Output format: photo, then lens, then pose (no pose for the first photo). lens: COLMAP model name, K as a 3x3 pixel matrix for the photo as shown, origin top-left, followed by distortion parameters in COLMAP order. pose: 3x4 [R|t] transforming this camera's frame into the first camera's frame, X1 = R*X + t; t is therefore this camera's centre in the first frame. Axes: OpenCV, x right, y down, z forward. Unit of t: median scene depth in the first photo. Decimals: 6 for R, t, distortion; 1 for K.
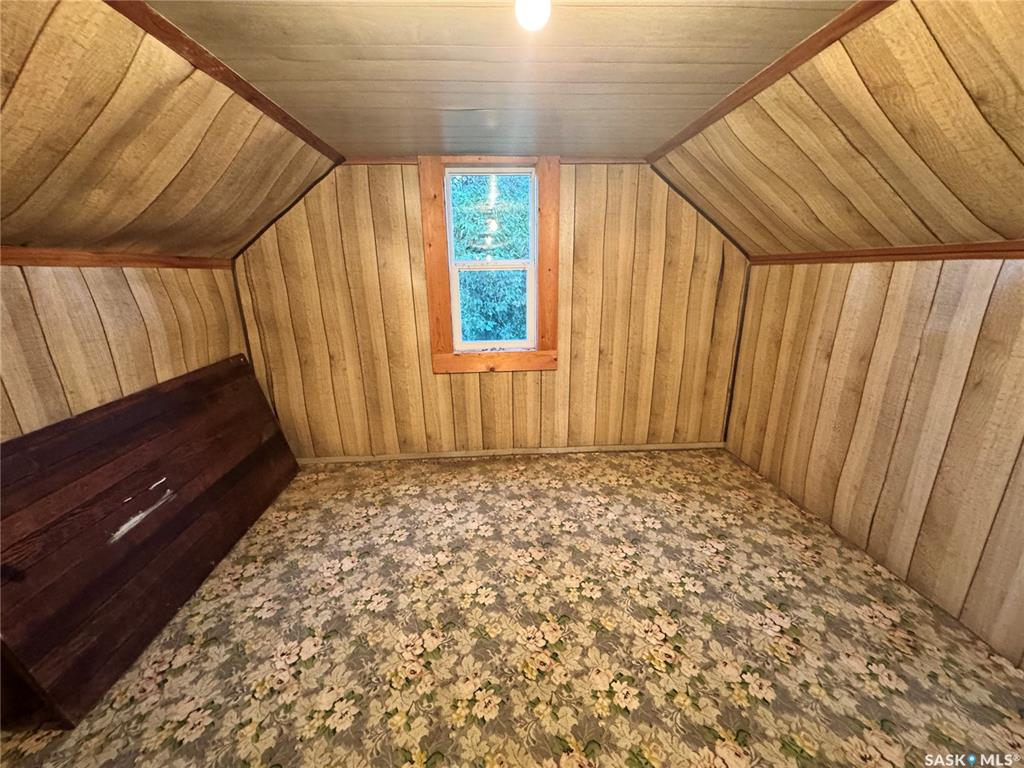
lens RADIAL K [[408.8, 0, 515.0], [0, 408.8, 382.3], [0, 0, 1]] dist [-0.004256, 0.000261]
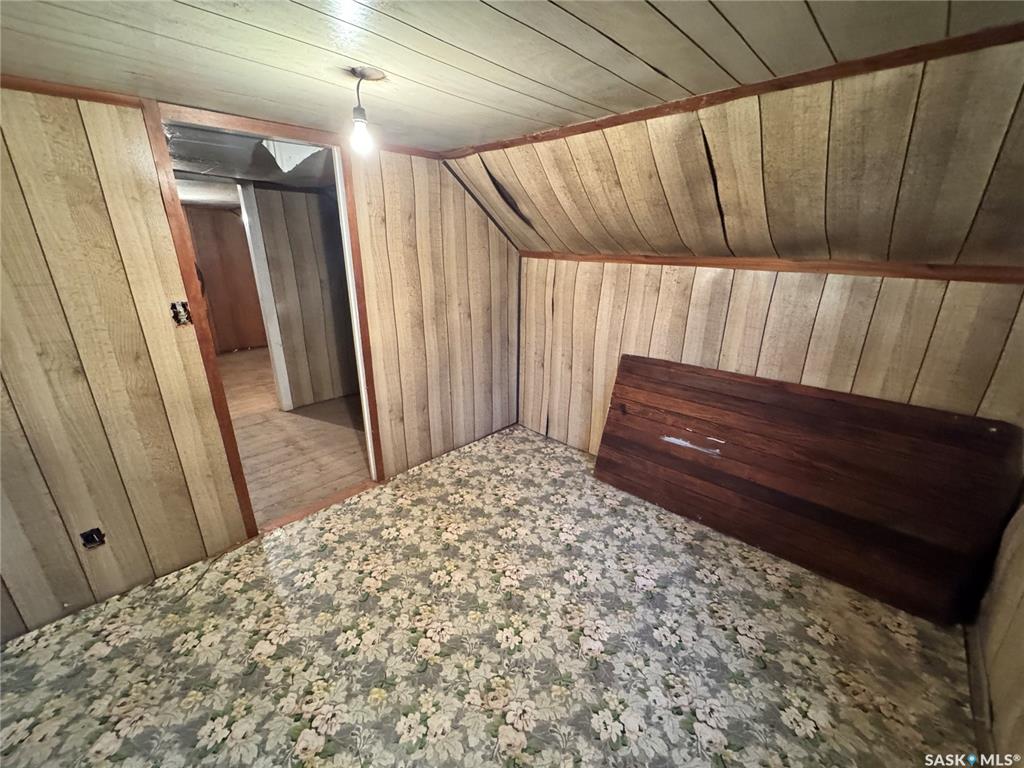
lens RADIAL K [[408.8, 0, 505.2], [0, 408.8, 382.7], [0, 0, 1]] dist [-0.004256, 0.000261]
pose [[-0.748212, 0.223743, -0.624594, 0.348621], [-0.172300, 0.843591, 0.508593, -0.402638], [0.640696, 0.488153, -0.592634, 1.131147]]
